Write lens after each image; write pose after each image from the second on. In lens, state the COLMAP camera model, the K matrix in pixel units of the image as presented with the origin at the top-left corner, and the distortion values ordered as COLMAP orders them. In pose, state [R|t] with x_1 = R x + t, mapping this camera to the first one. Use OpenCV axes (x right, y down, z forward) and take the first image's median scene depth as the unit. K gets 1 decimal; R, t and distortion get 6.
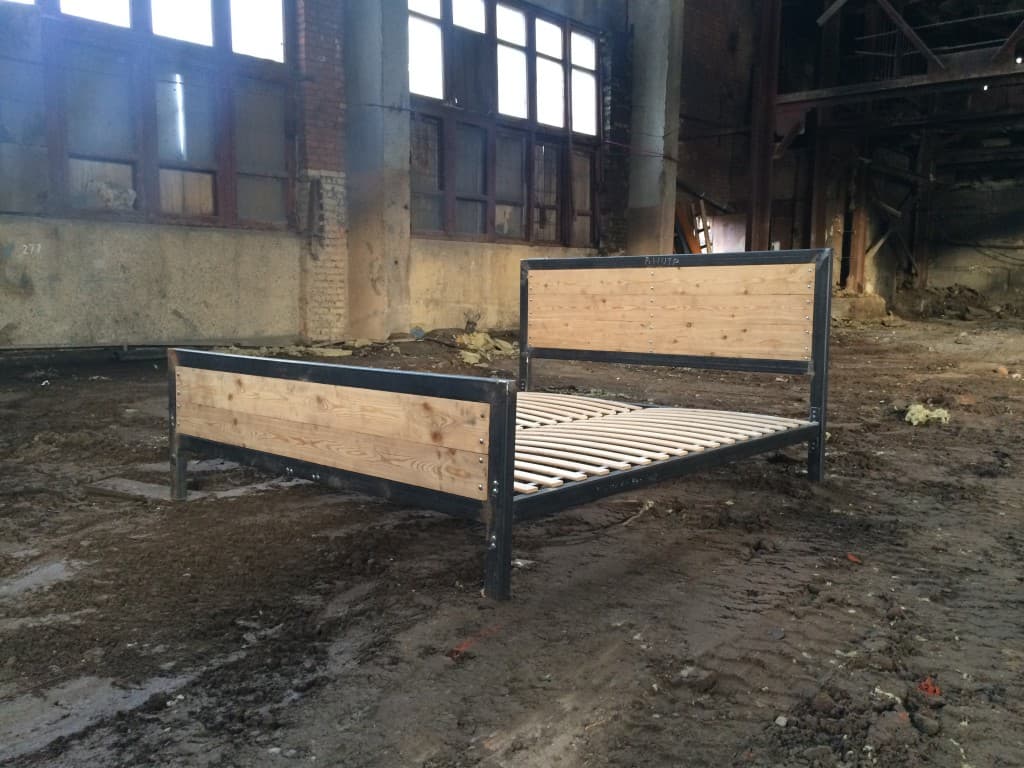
lens RADIAL K [[878.9, 0, 512.0], [0, 878.9, 384.0], [0, 0, 1]] dist [0.015872, 0.006307]
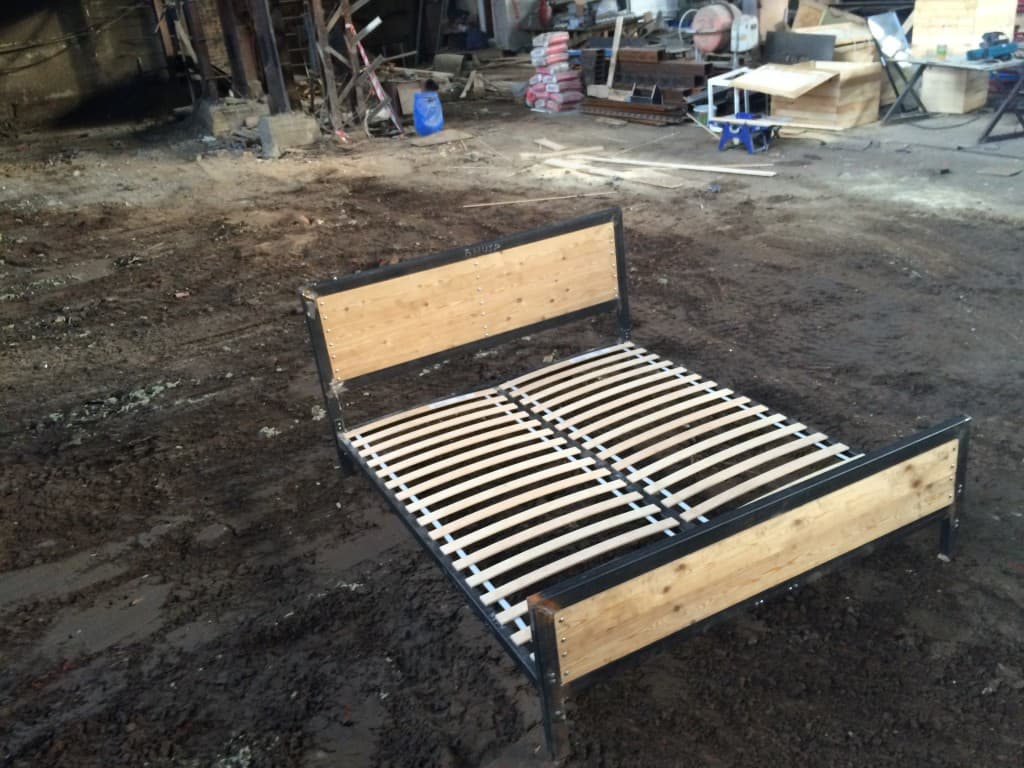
lens RADIAL K [[878.9, 0, 512.0], [0, 878.9, 384.0], [0, 0, 1]] dist [0.015872, 0.006307]
pose [[0.360020, -0.433549, 0.826088, -0.780189], [0.209744, 0.900409, 0.381146, -0.411400], [-0.909062, 0.036047, 0.415099, 0.603929]]
